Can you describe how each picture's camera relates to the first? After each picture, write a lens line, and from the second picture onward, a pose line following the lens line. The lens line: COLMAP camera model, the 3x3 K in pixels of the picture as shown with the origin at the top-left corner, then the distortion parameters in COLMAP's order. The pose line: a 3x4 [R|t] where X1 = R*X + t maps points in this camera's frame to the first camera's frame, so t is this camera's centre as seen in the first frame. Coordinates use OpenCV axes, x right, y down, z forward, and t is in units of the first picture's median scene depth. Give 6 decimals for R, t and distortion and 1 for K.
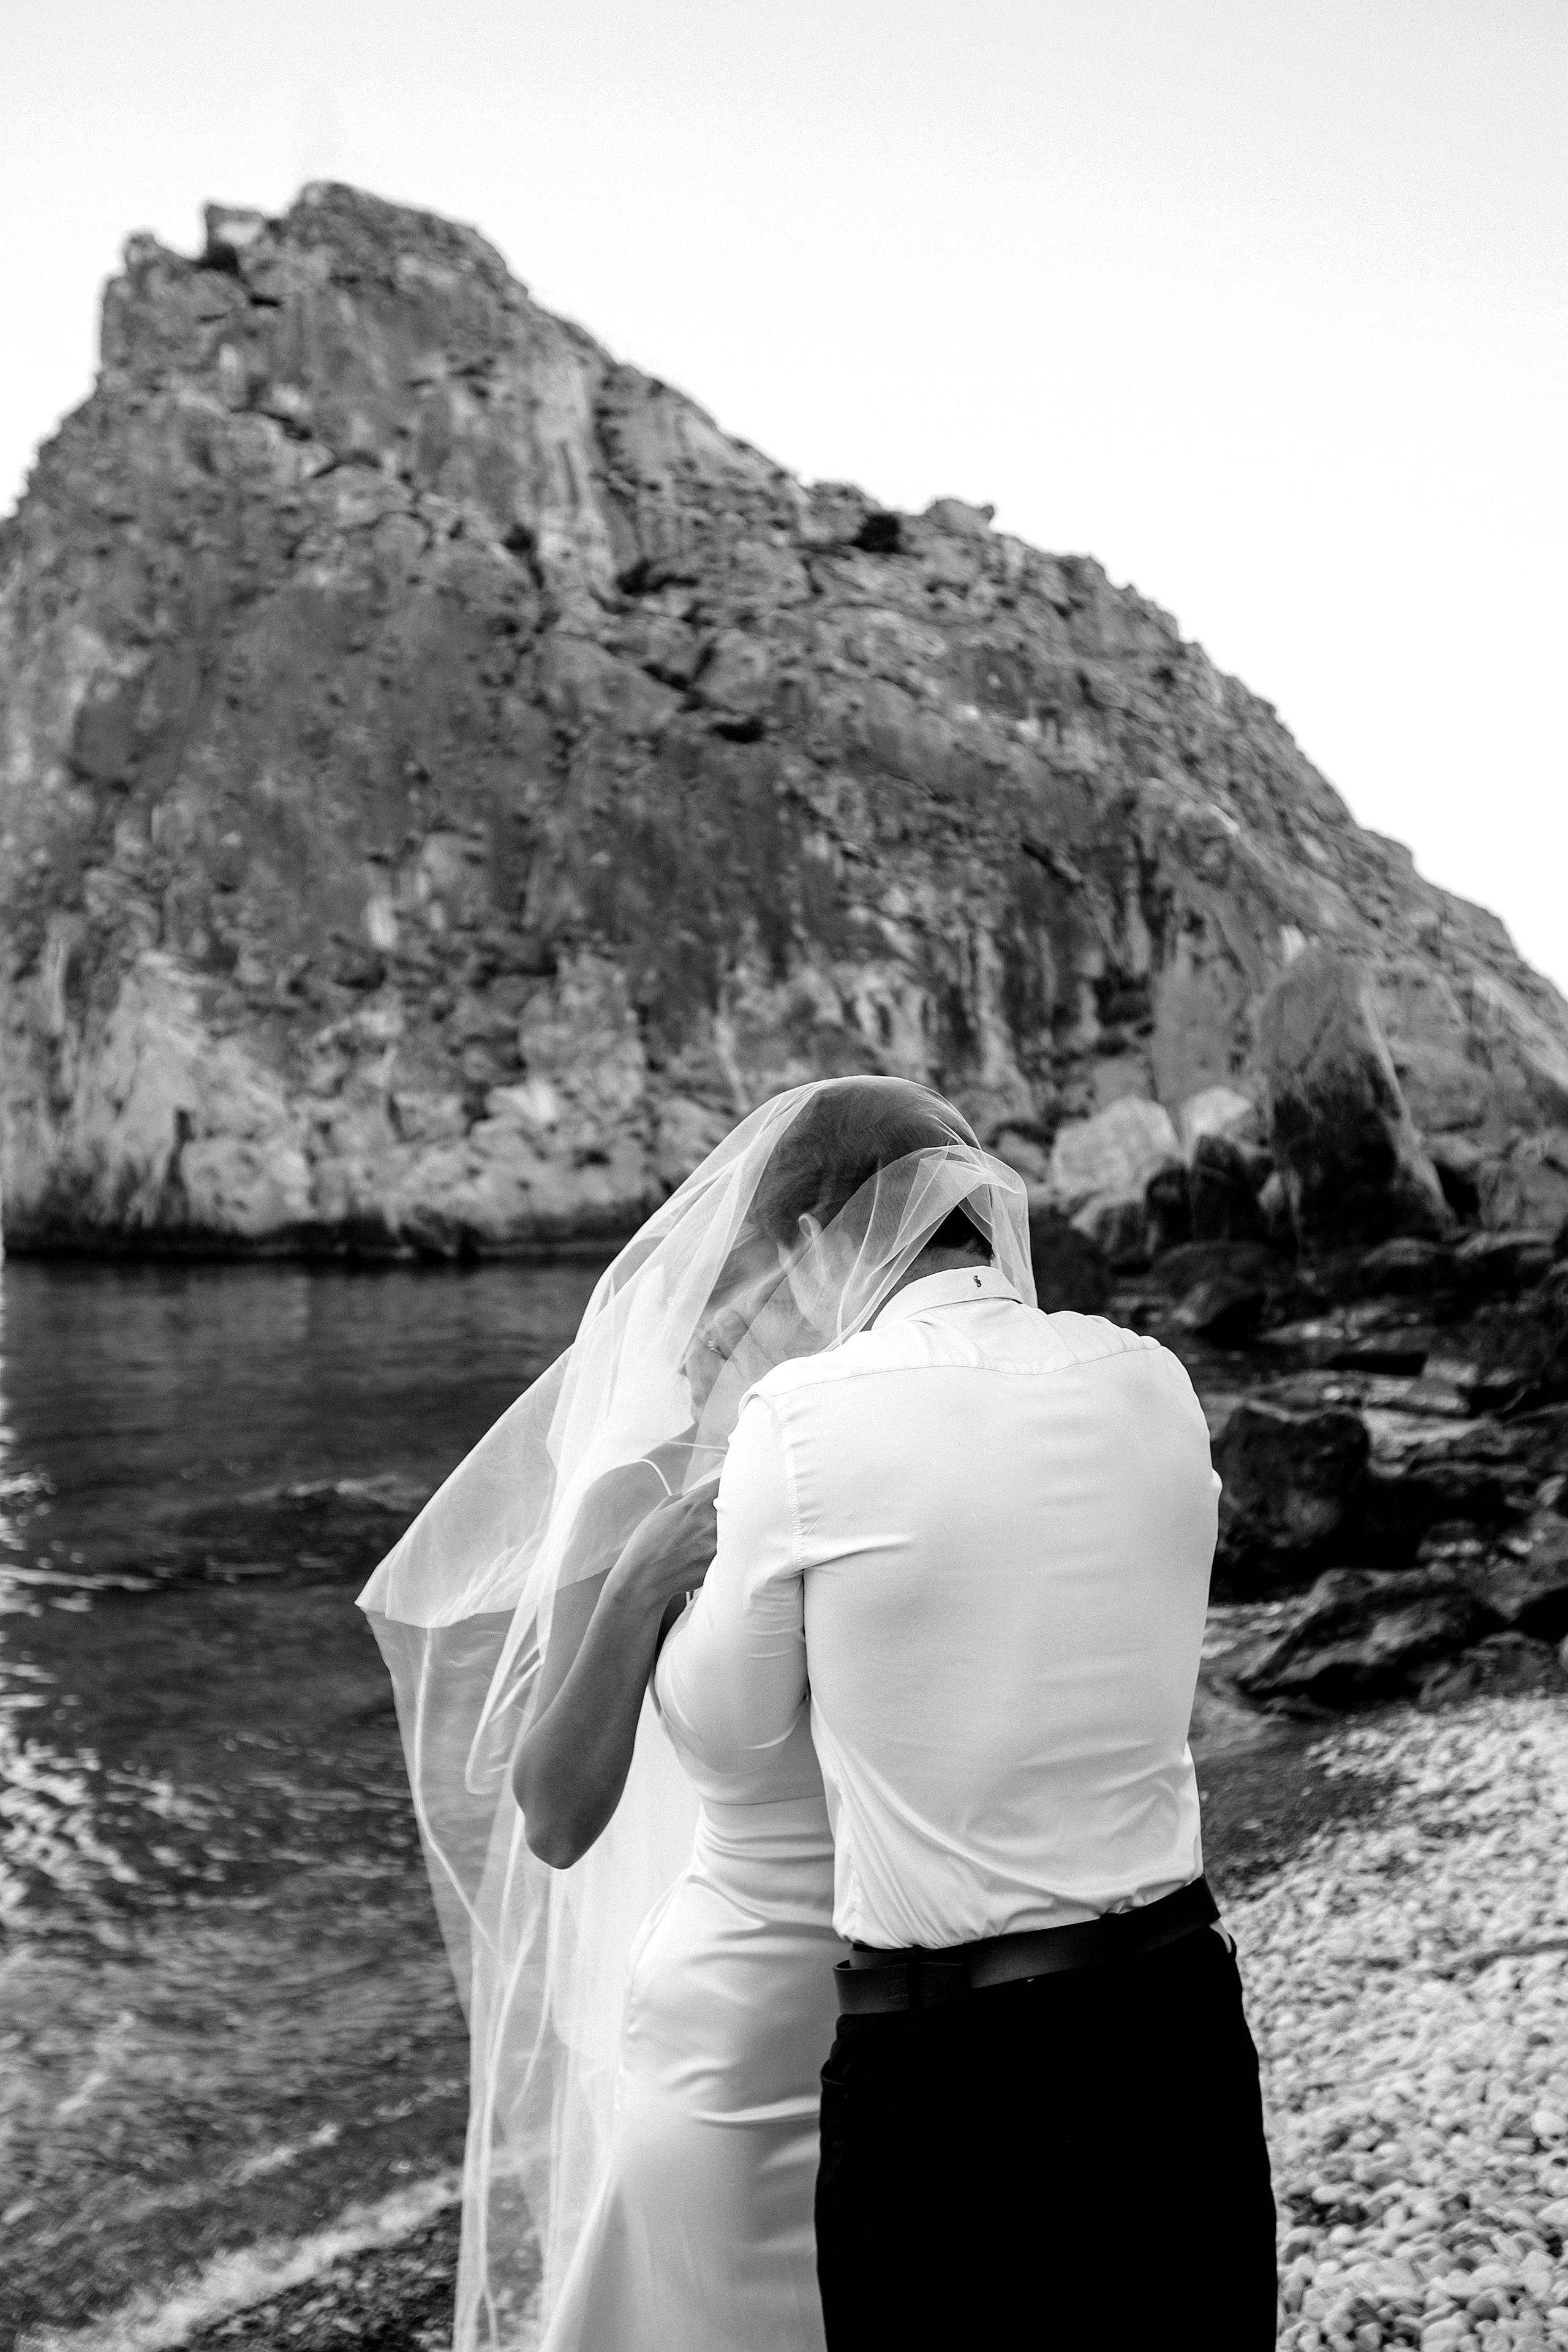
lens RADIAL K [[2317.1, 0, 786.9], [0, 2317.1, 1258.8], [0, 0, 1]] dist [-0.012805, 0.110585]
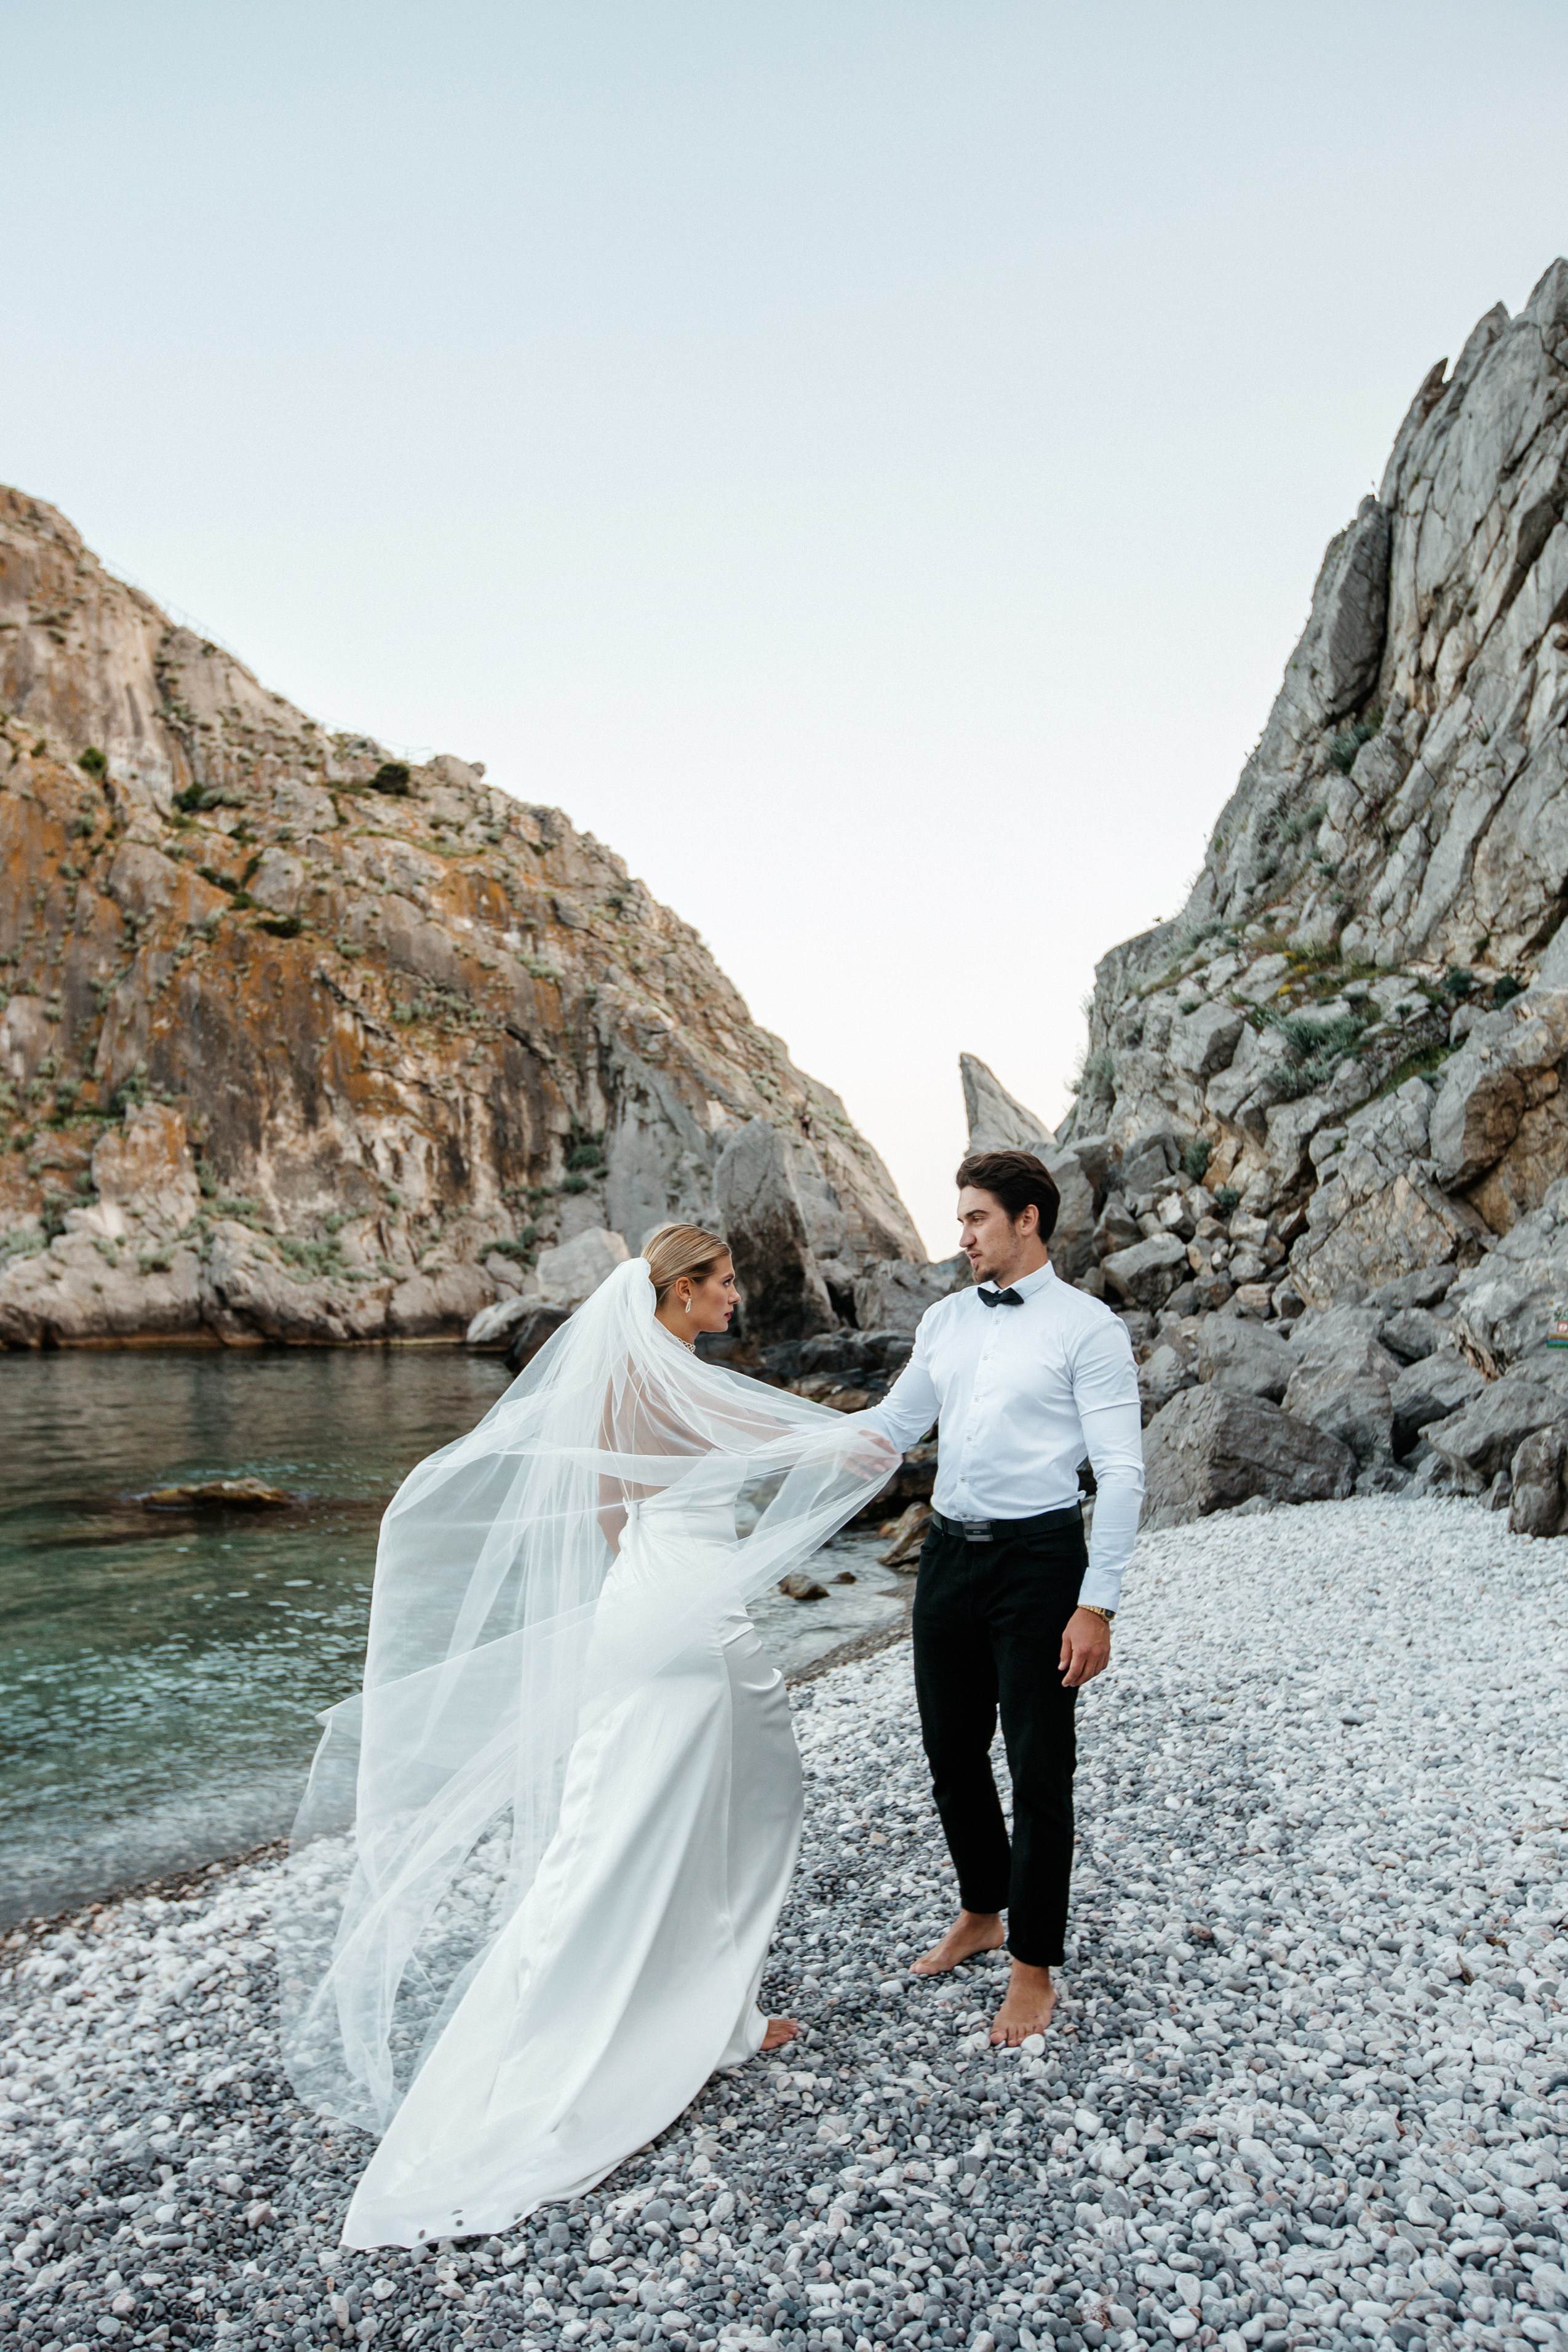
lens RADIAL K [[2024.1, 0, 675.2], [0, 2024.1, 1189.6], [0, 0, 1]] dist [-0.008953, 0.077600]
pose [[0.973253, 0.025223, 0.228346, -0.059443], [-0.005933, 0.996383, -0.084773, 0.004529], [-0.229658, 0.081151, 0.969882, -0.098055]]
